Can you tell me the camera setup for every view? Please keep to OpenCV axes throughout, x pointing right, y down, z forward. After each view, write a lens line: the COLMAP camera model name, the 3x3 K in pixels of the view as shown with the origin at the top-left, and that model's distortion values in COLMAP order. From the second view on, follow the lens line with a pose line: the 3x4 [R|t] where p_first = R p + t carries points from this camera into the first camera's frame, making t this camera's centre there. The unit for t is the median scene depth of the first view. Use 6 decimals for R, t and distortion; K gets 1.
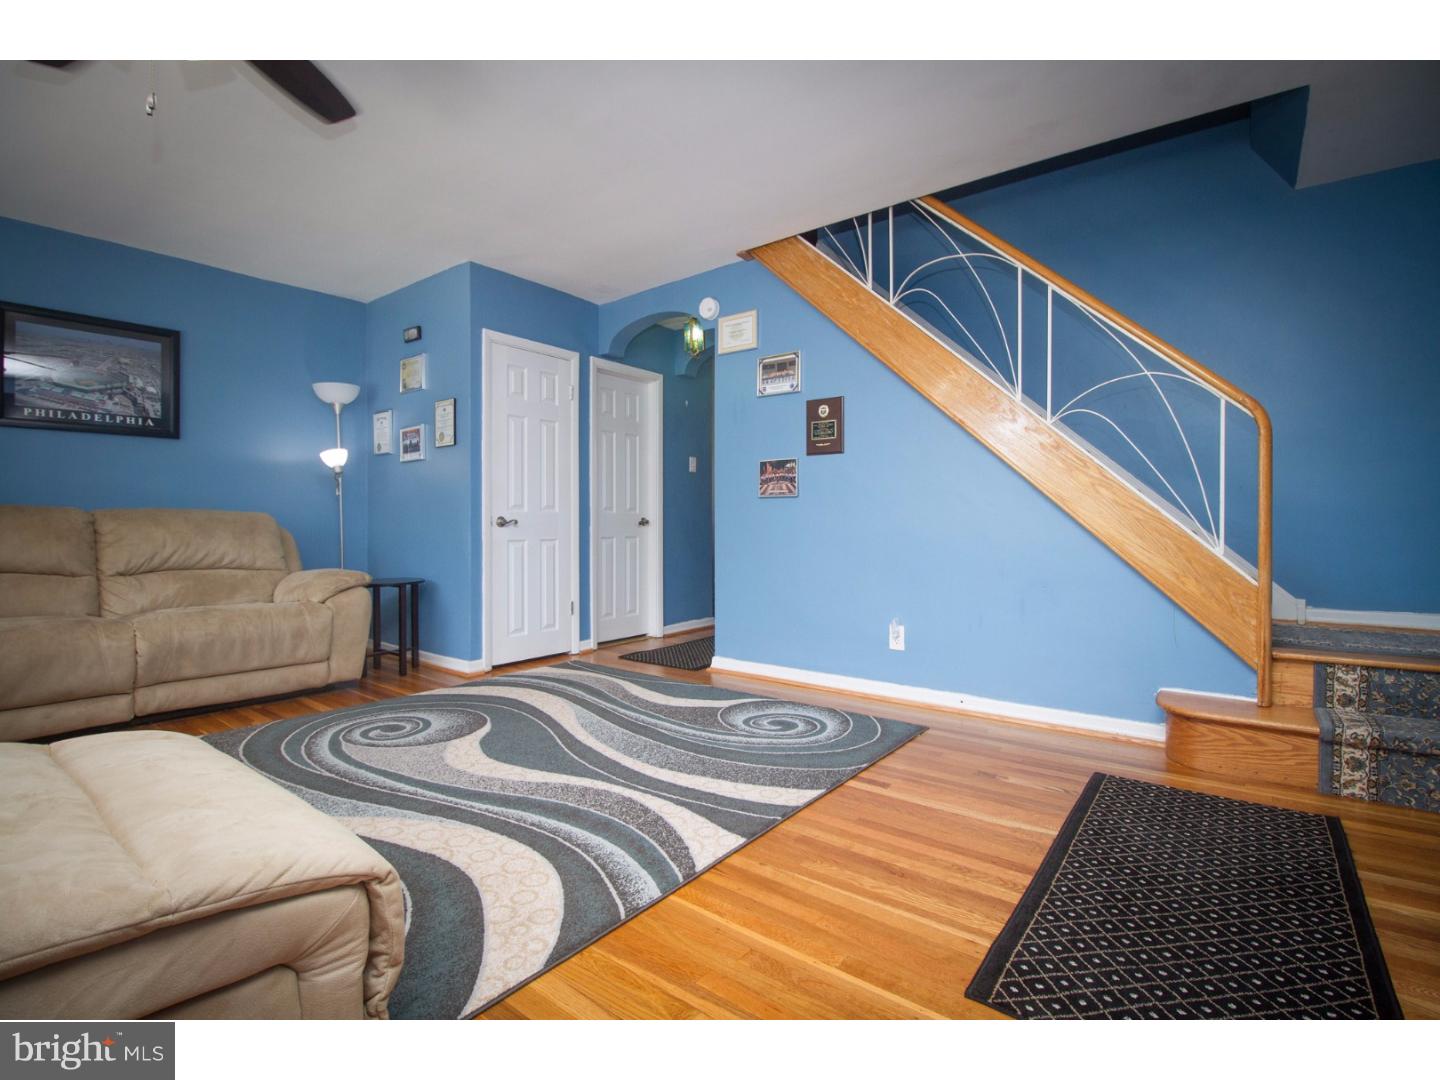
lens RADIAL K [[671.9, 0, 718.7], [0, 671.9, 532.1], [0, 0, 1]] dist [-0.010887, -0.000338]
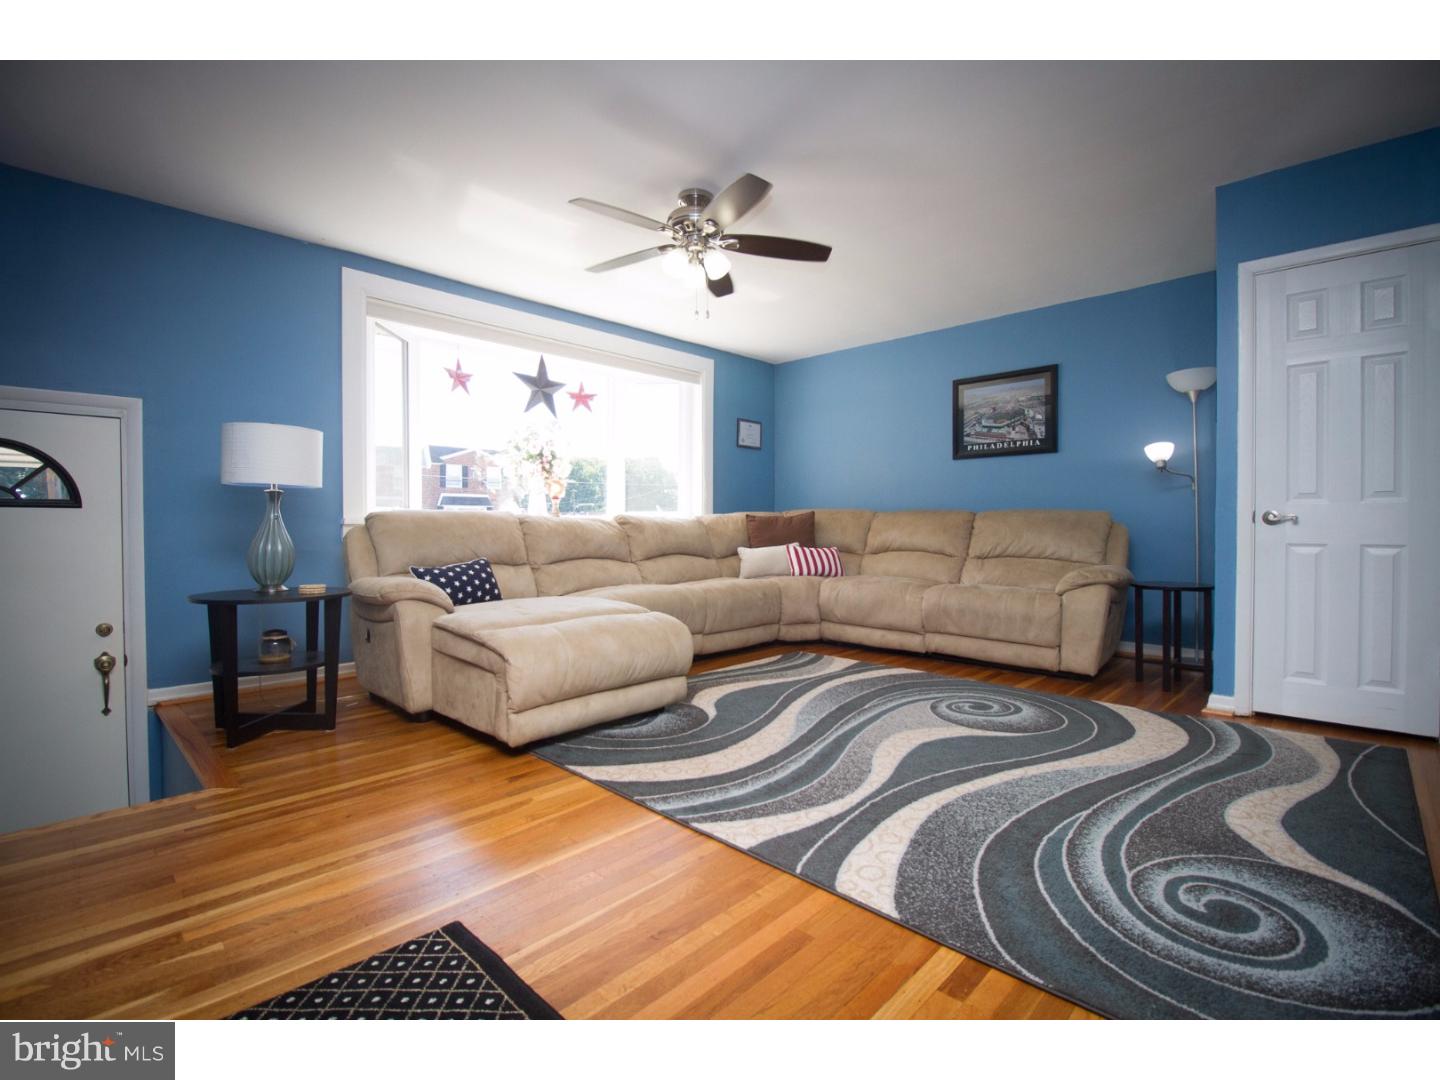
lens RADIAL K [[671.9, 0, 718.7], [0, 671.9, 532.1], [0, 0, 1]] dist [-0.010887, -0.000338]
pose [[-0.107716, 0.012823, -0.994099, 0.682576], [-0.010817, 0.999843, 0.014069, -0.004695], [0.994123, 0.012268, -0.107560, 0.728004]]
